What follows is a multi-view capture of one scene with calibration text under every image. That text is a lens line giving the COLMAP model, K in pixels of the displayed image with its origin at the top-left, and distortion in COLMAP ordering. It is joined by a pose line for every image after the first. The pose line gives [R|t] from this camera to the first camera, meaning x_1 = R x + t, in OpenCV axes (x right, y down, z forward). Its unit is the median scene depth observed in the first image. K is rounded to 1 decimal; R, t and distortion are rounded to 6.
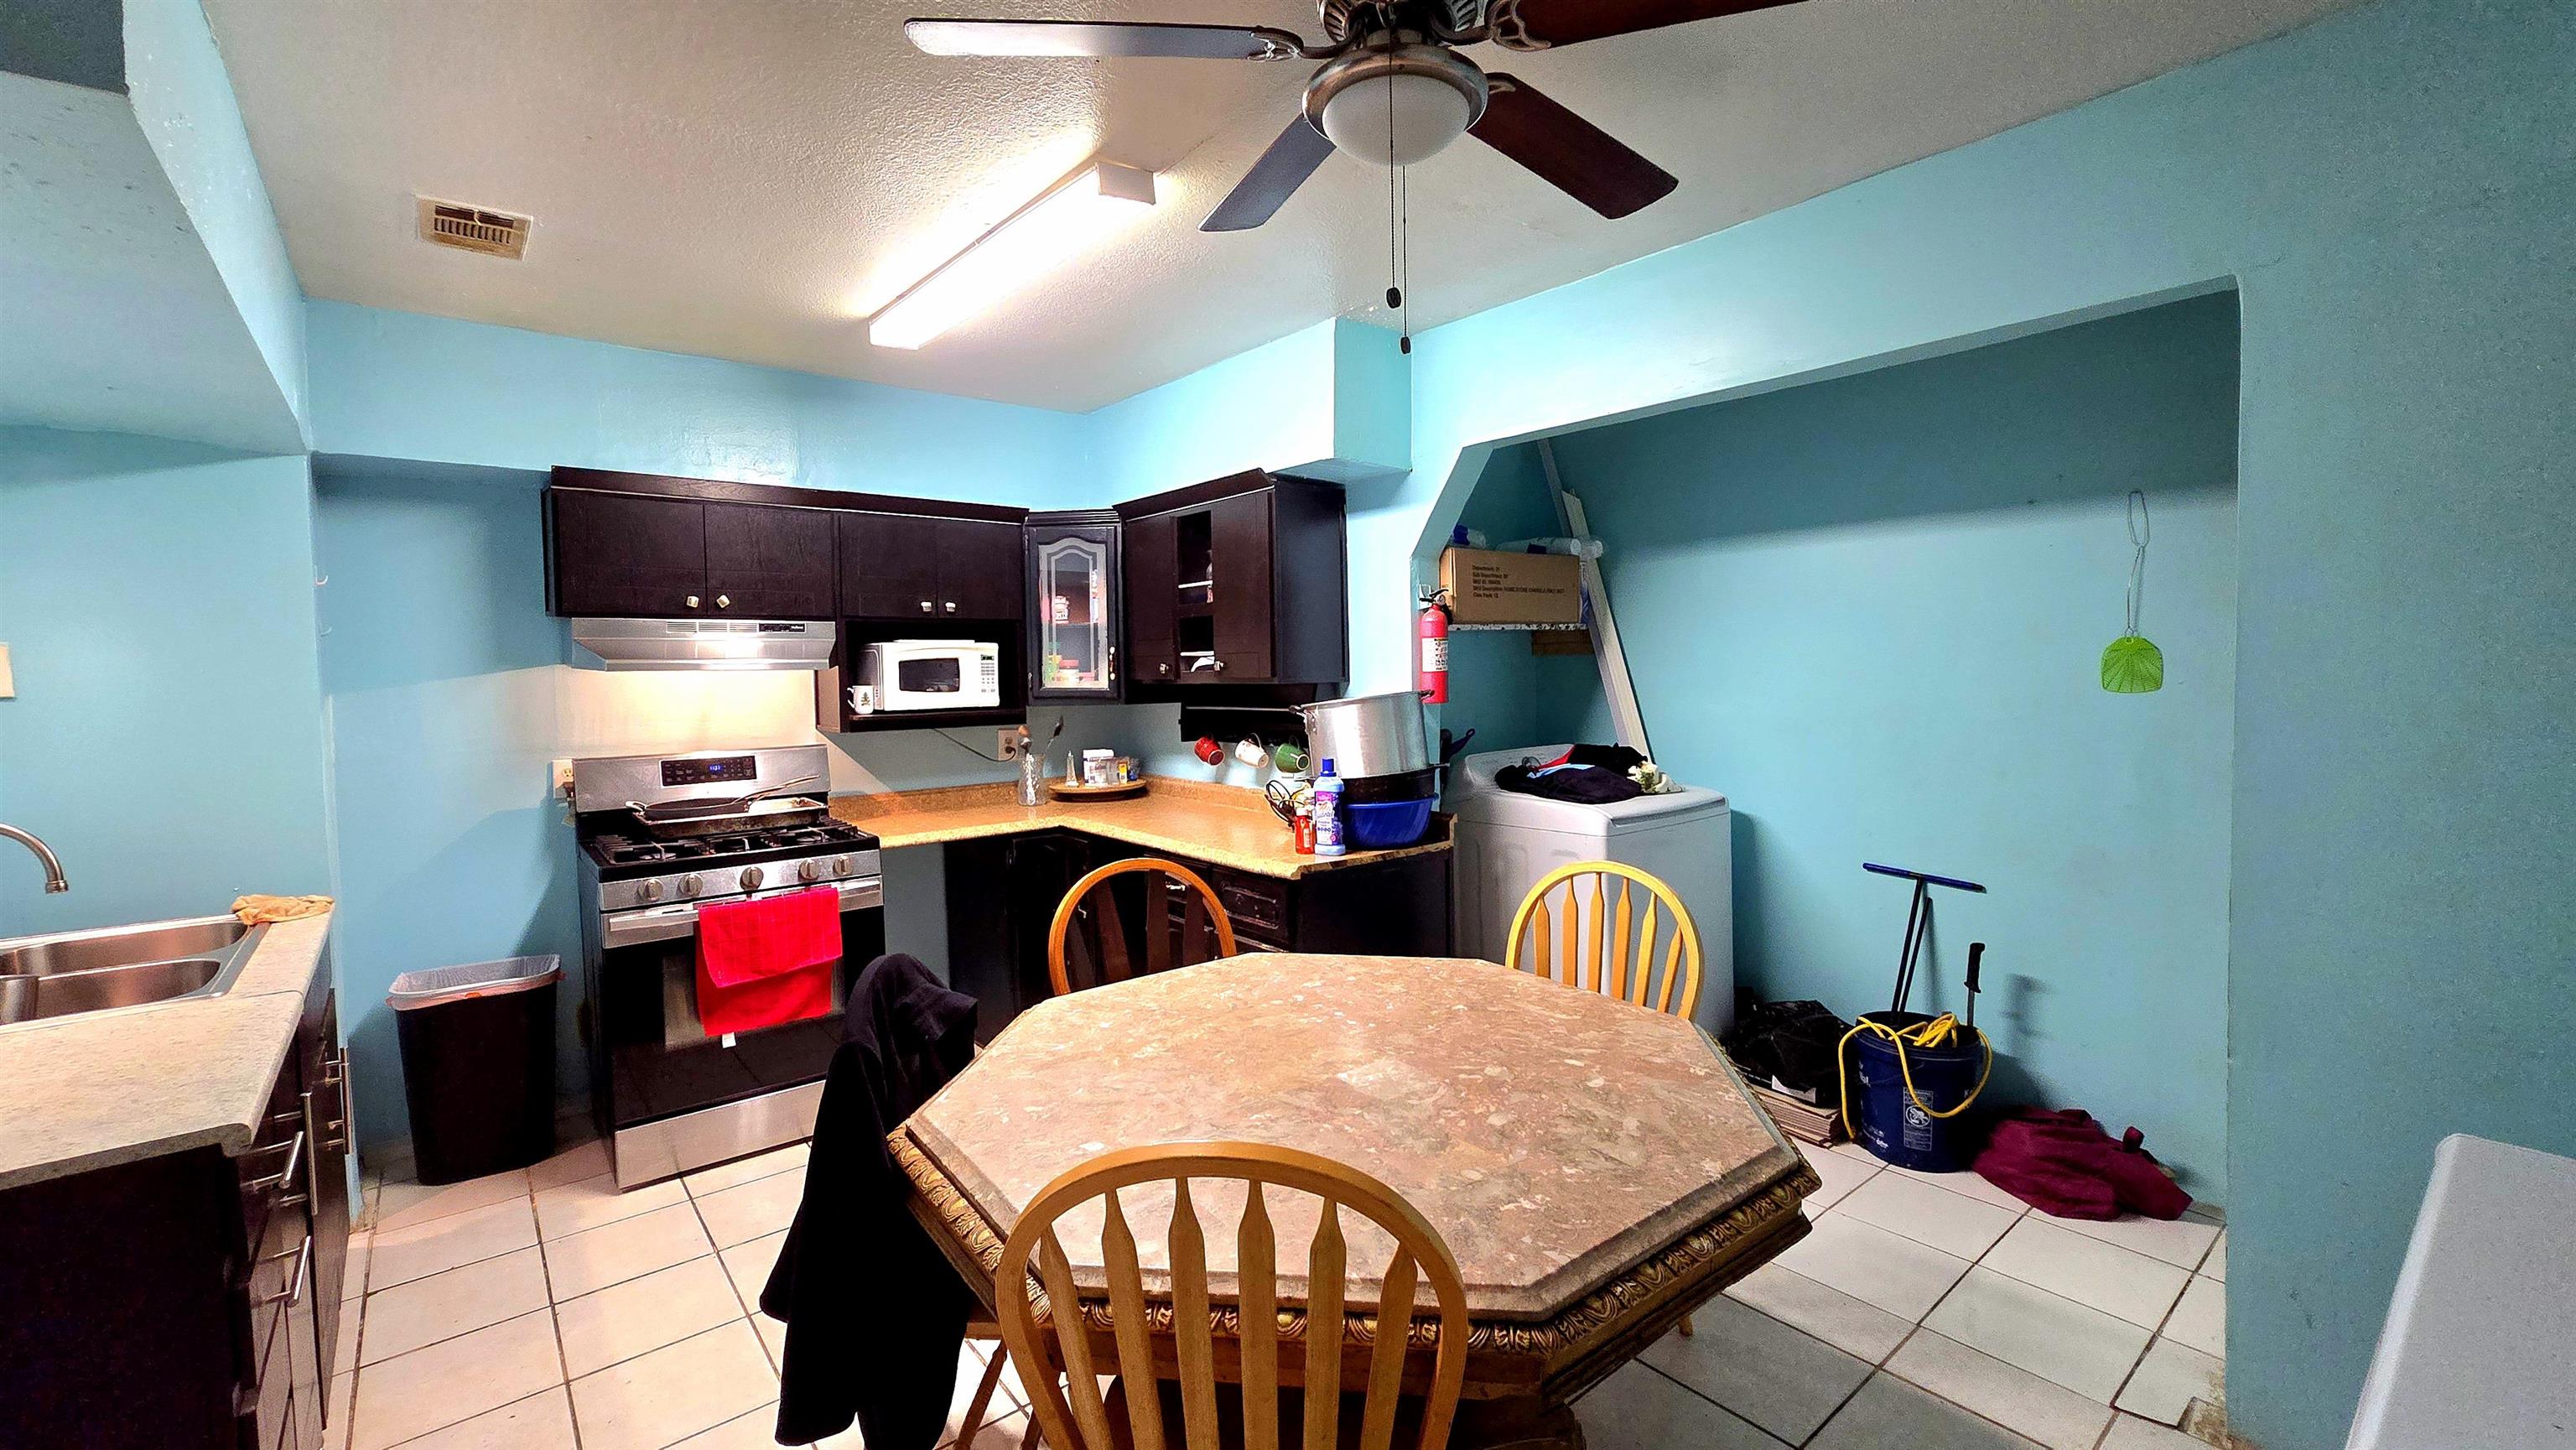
lens RADIAL K [[1052.4, 0, 1281.1], [0, 1052.4, 721.3], [0, 0, 1]] dist [-0.004467, 0.000416]
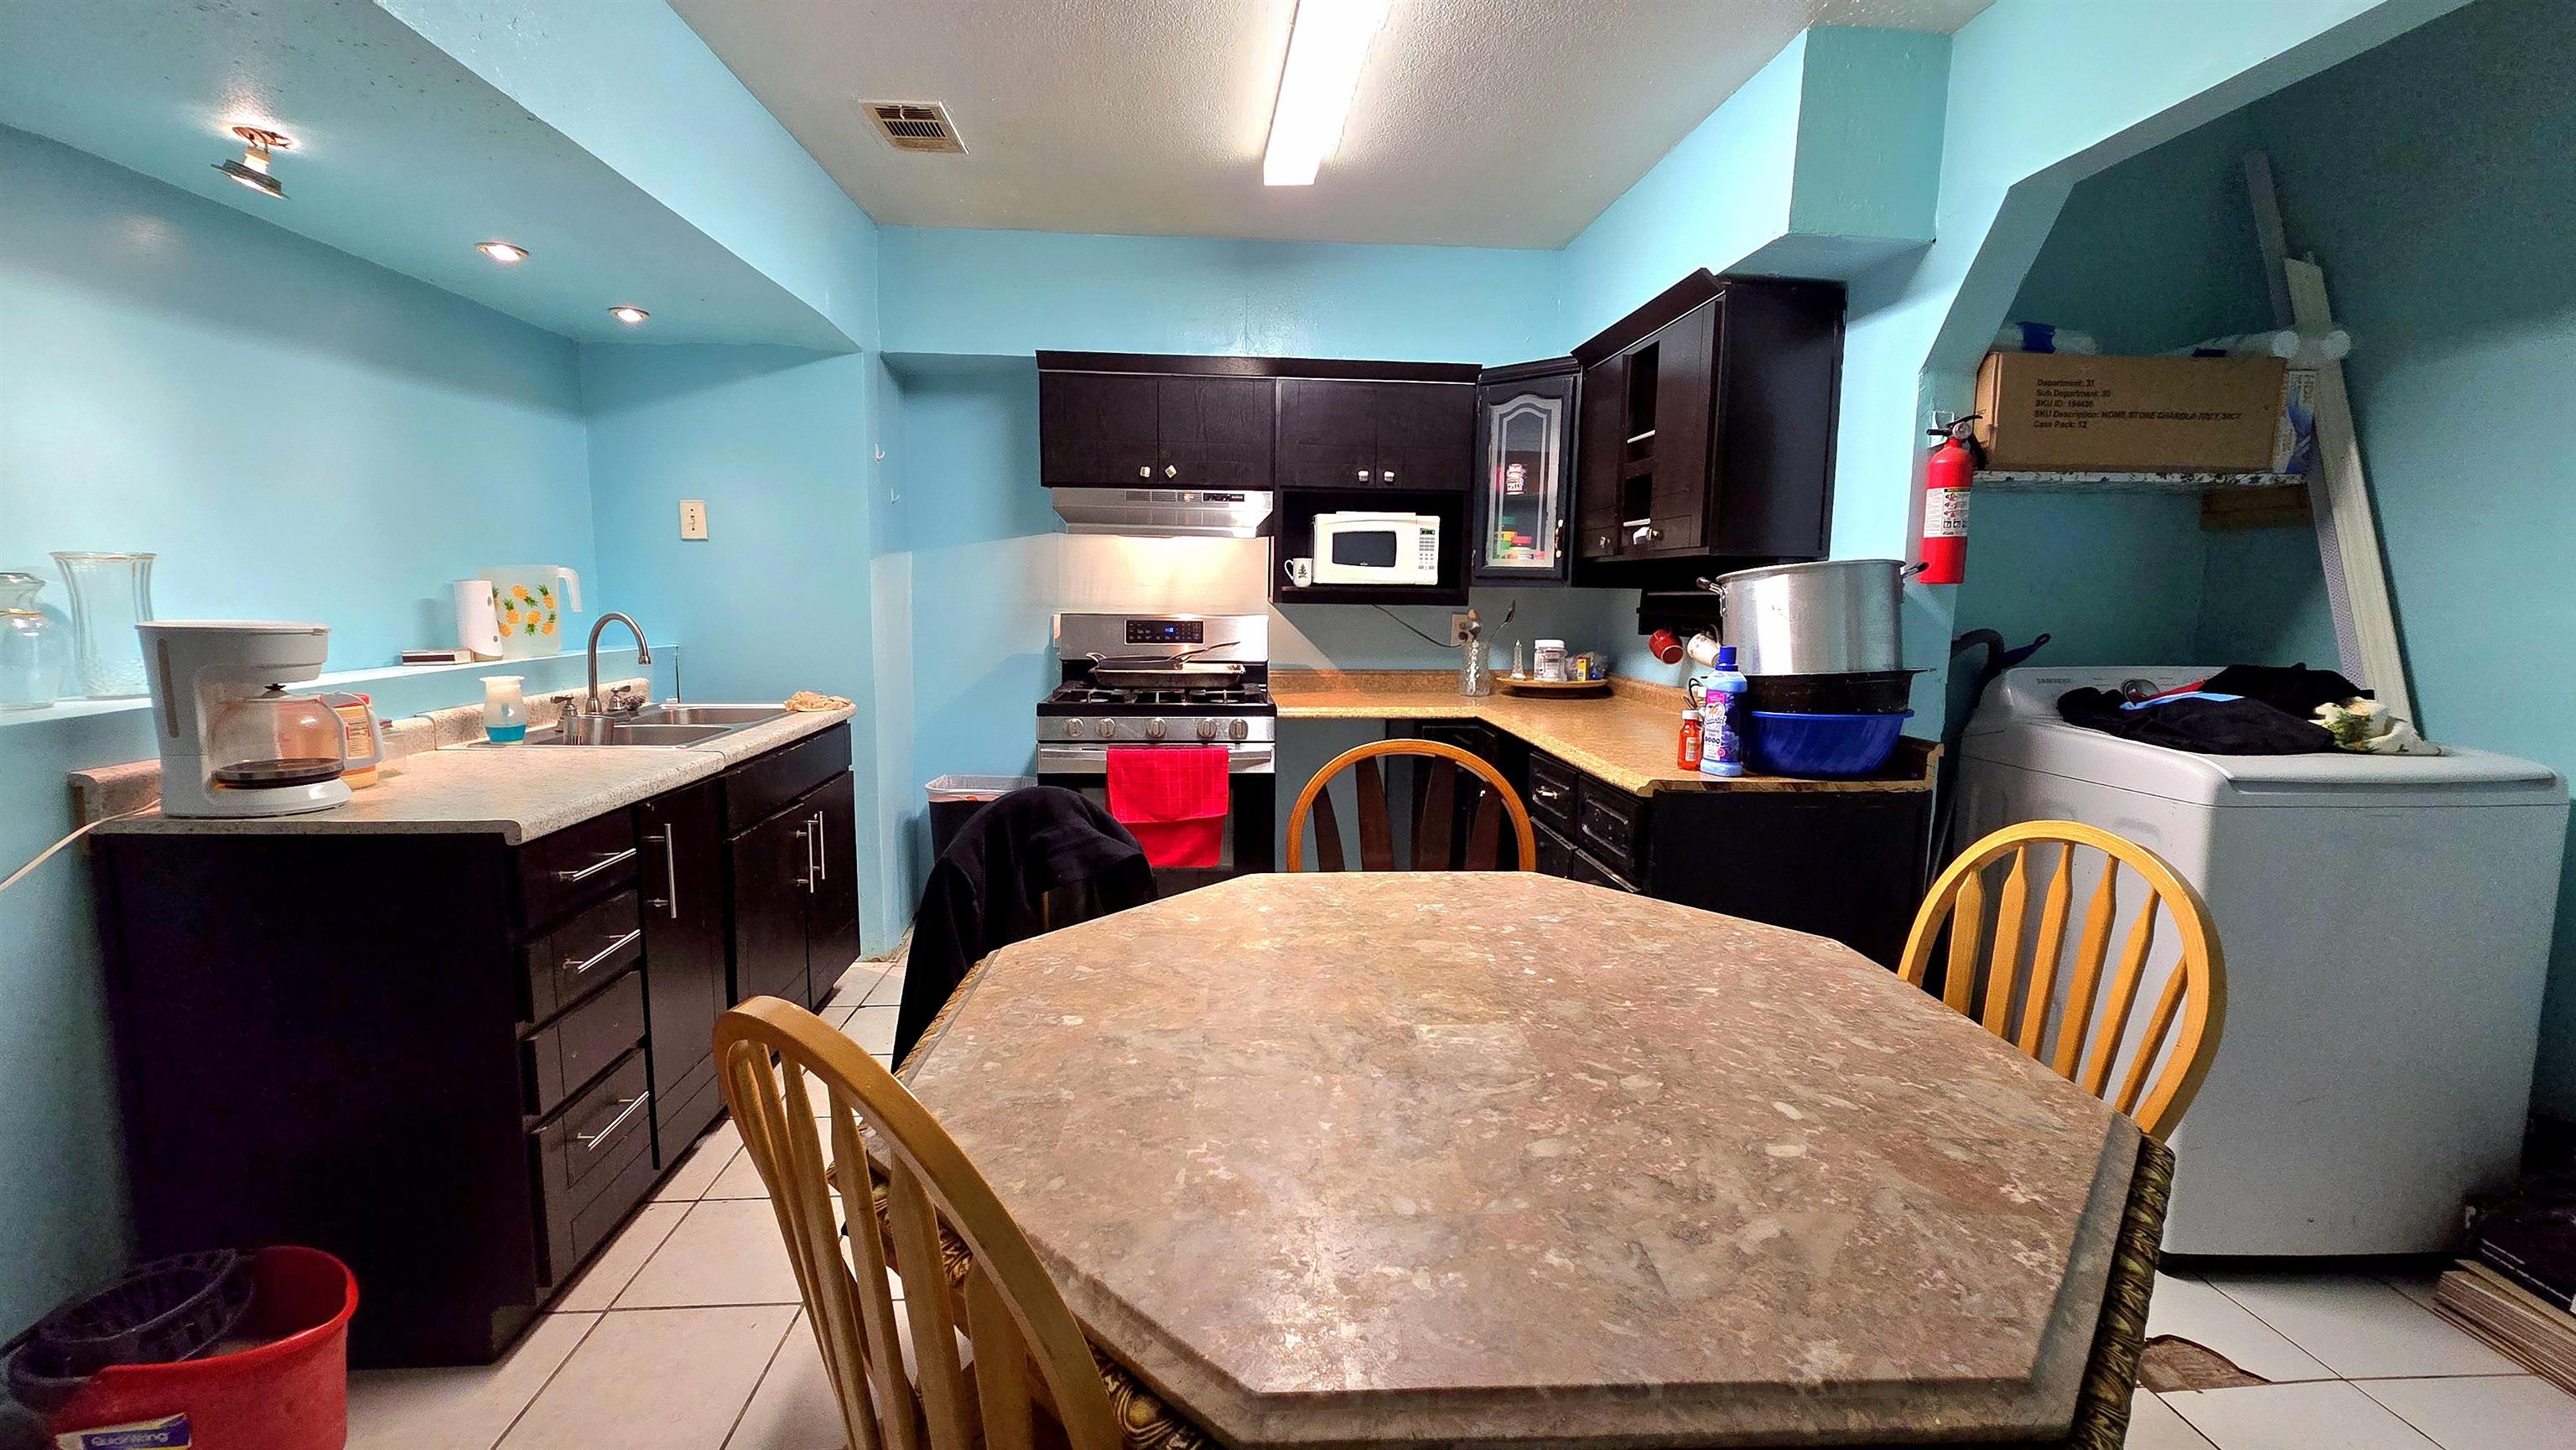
lens RADIAL K [[1052.4, 0, 1281.1], [0, 1052.4, 721.3], [0, 0, 1]] dist [-0.004467, 0.000416]
pose [[0.820439, 0.099796, -0.562956, 0.184658], [-0.056300, 0.993965, 0.094152, 0.030768], [0.568955, -0.045551, 0.821106, 0.176854]]
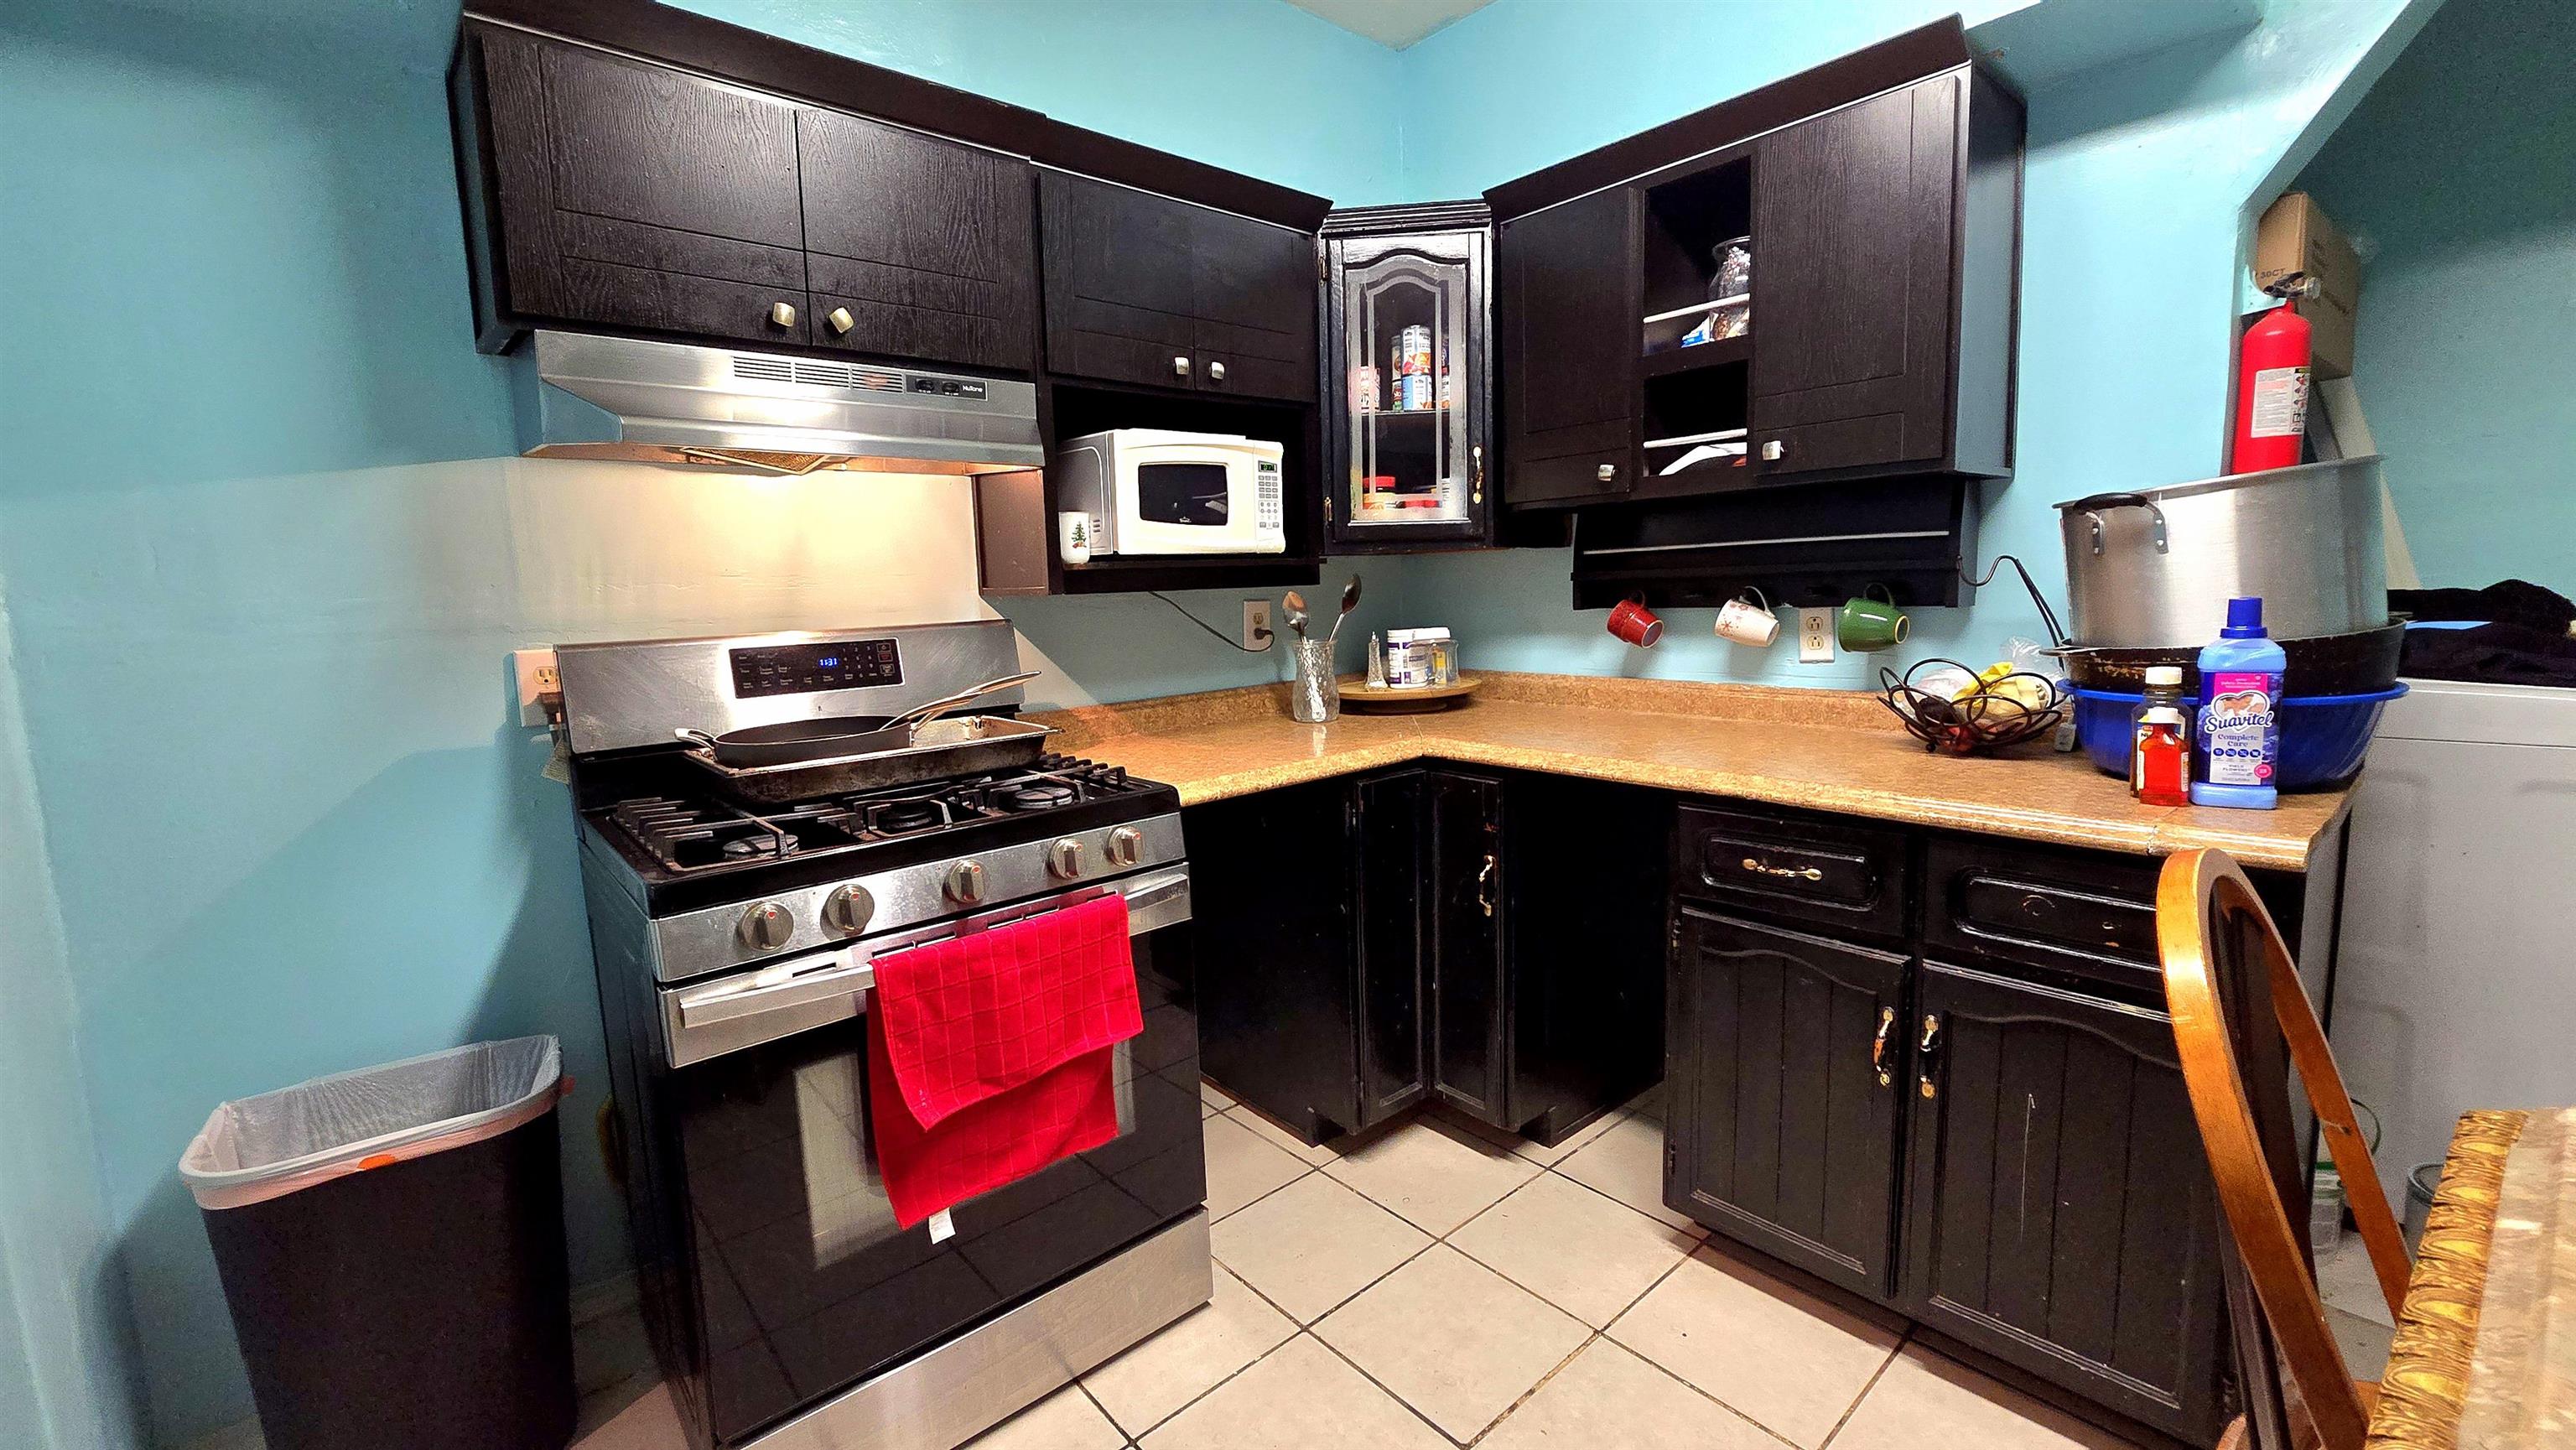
lens RADIAL K [[1052.4, 0, 1281.1], [0, 1052.4, 721.3], [0, 0, 1]] dist [-0.004467, 0.000416]
pose [[0.999292, -0.022520, 0.030131, -0.343175], [0.020055, 0.996611, 0.079776, 0.038027], [-0.031825, -0.079115, 0.996357, 0.486314]]
